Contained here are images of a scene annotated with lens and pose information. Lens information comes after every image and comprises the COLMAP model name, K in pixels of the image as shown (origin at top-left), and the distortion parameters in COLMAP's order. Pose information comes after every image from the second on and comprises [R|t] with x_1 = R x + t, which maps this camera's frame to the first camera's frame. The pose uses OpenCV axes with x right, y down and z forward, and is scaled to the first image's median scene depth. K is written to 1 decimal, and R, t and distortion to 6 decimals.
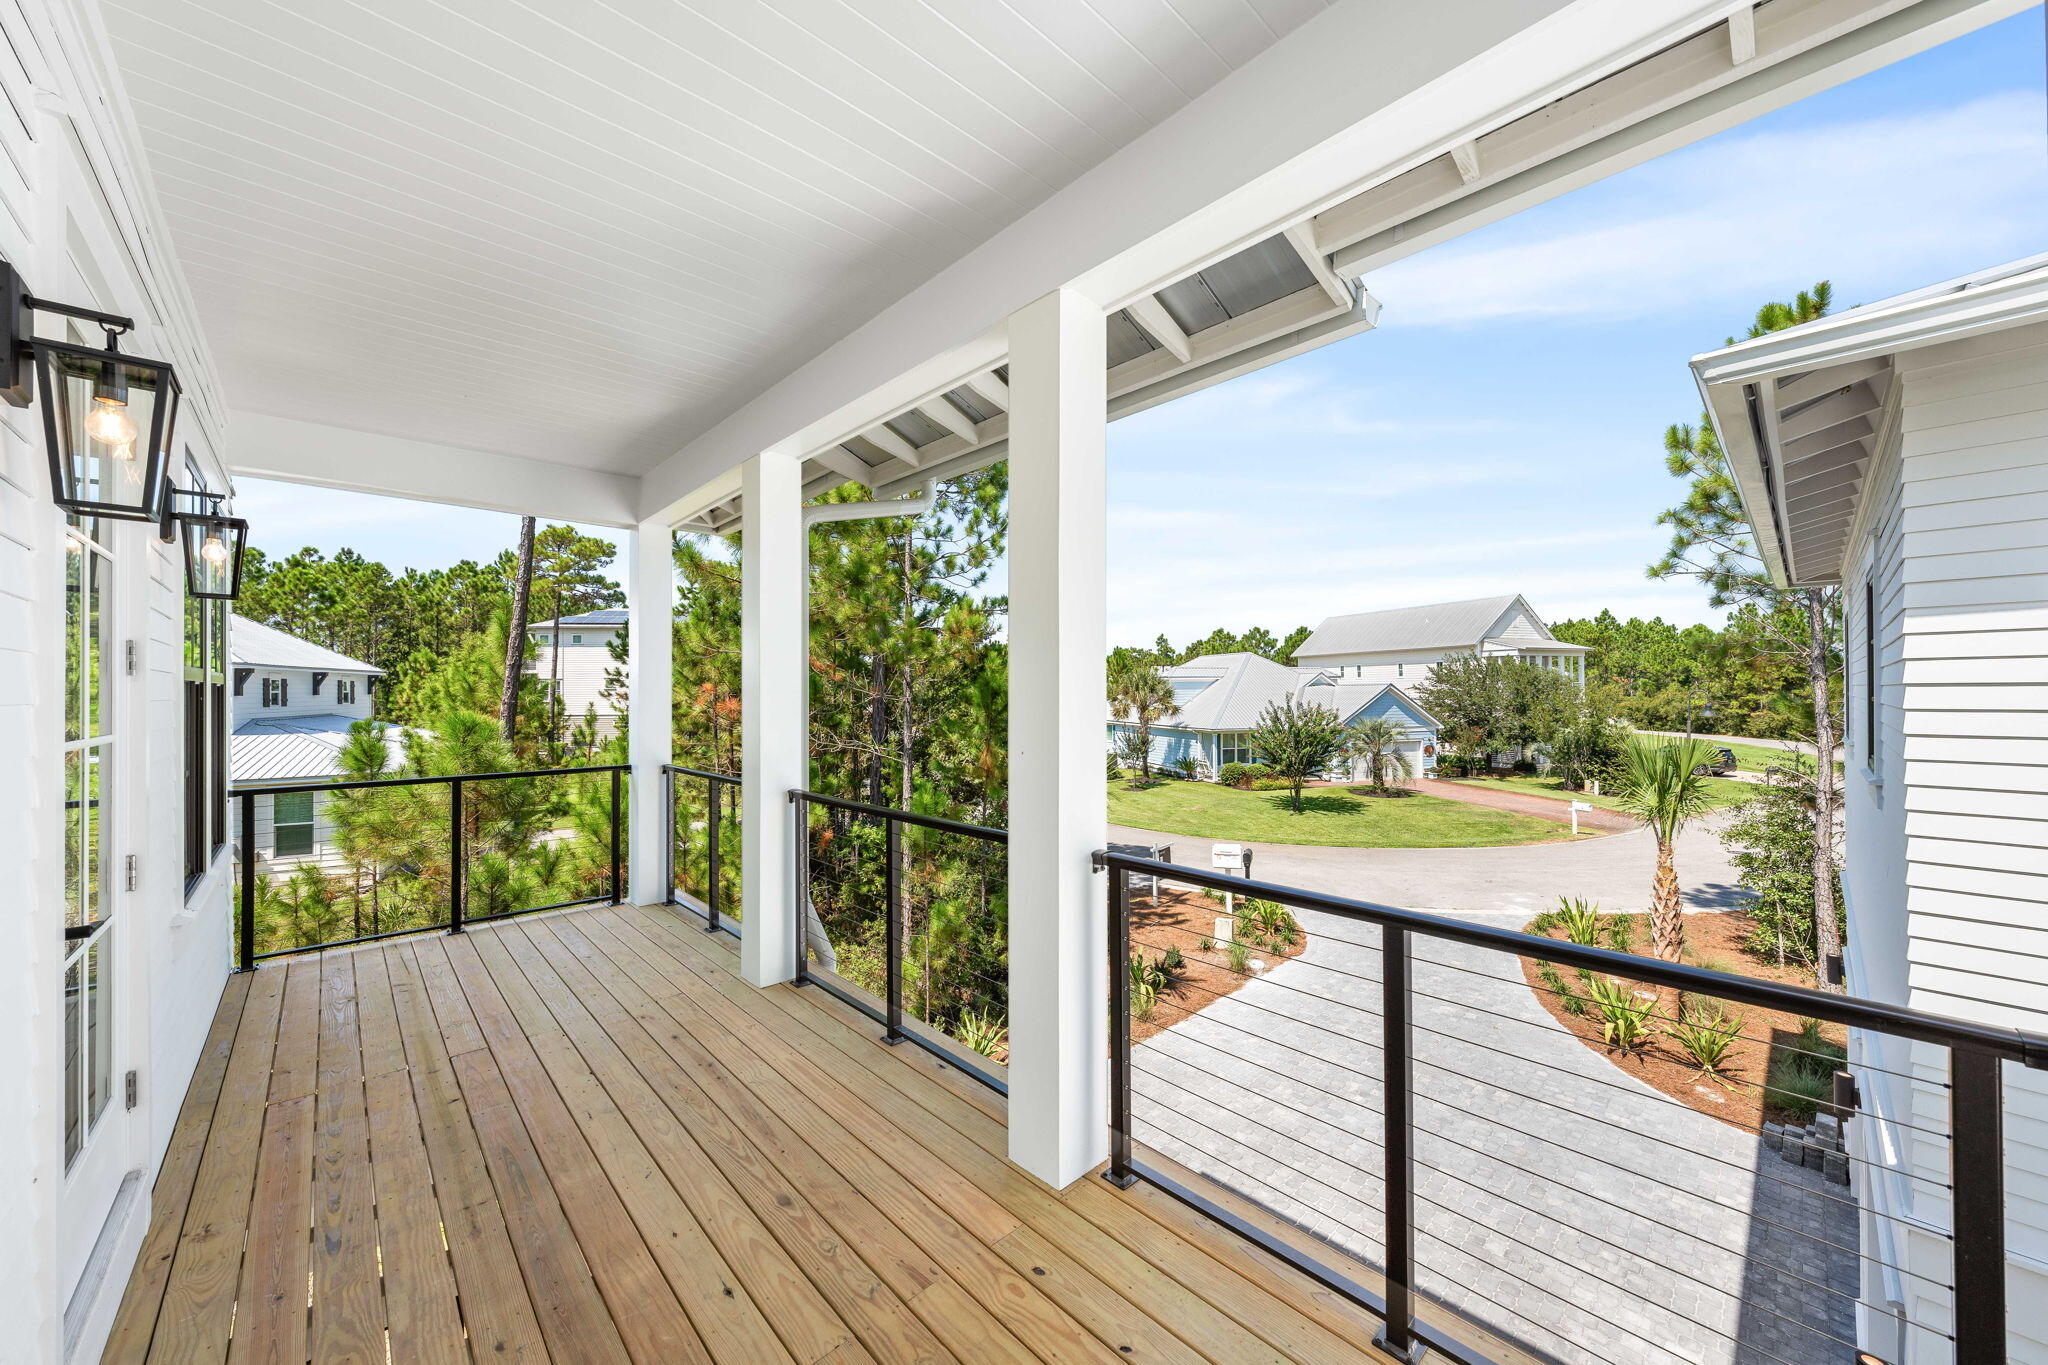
lens RADIAL K [[745.7, 0, 1021.6], [0, 745.7, 692.2], [0, 0, 1]] dist [0.001752, 0.000133]
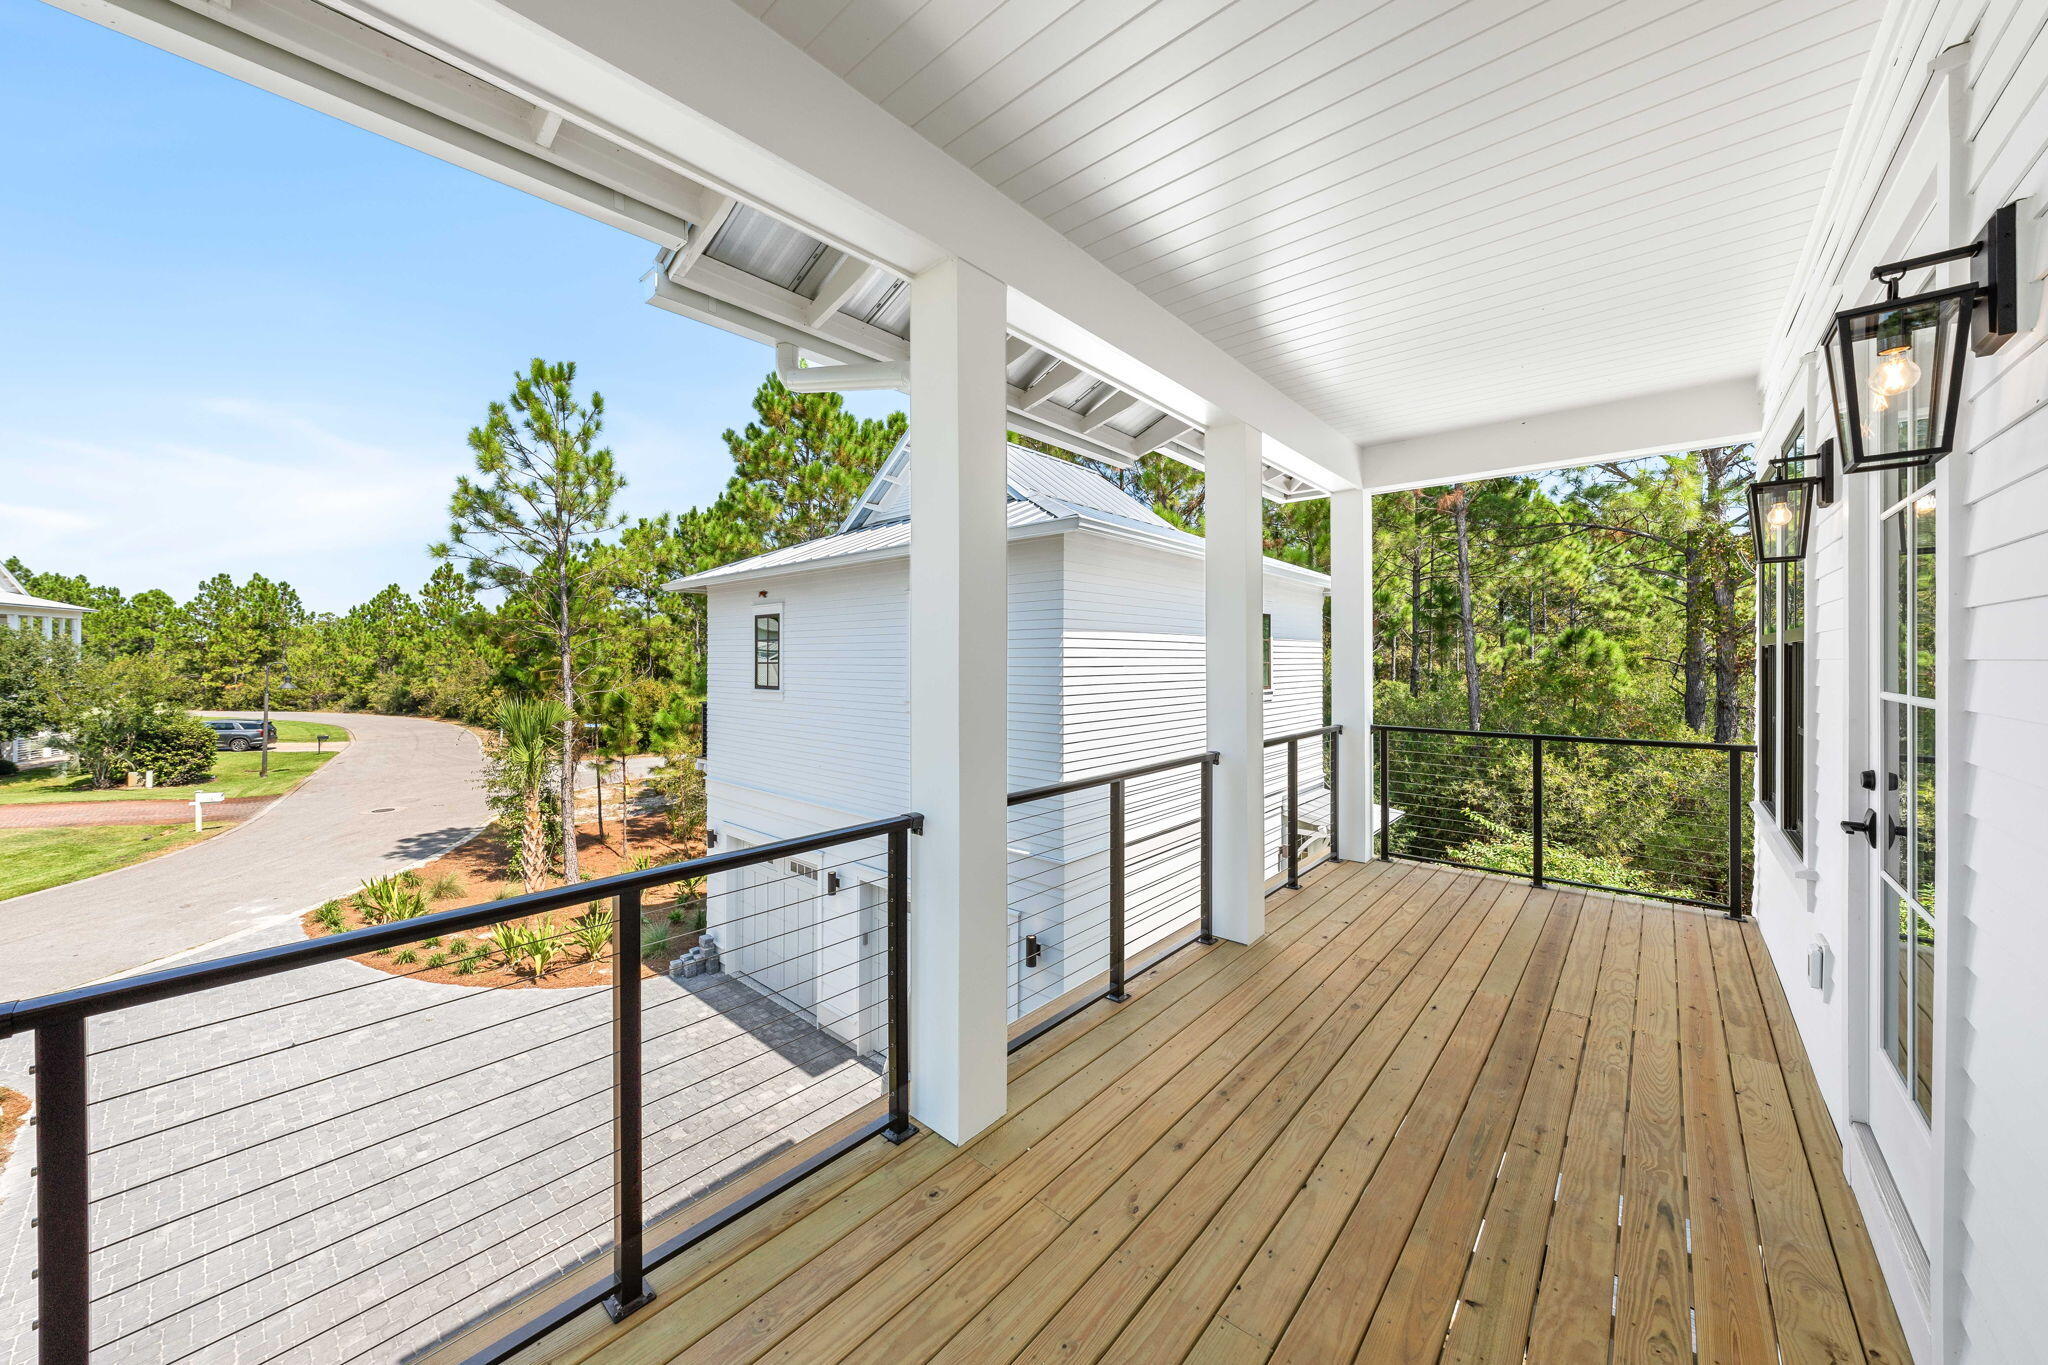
lens RADIAL K [[714.8, 0, 1011.1], [0, 714.8, 664.1], [0, 0, 1]] dist [0.006172, 0.000078]
pose [[-0.085159, -0.000039, 0.996367, -0.204398], [0.001283, 0.999999, 0.000149, 0.001772], [-0.996367, 0.001292, -0.085159, 0.221151]]
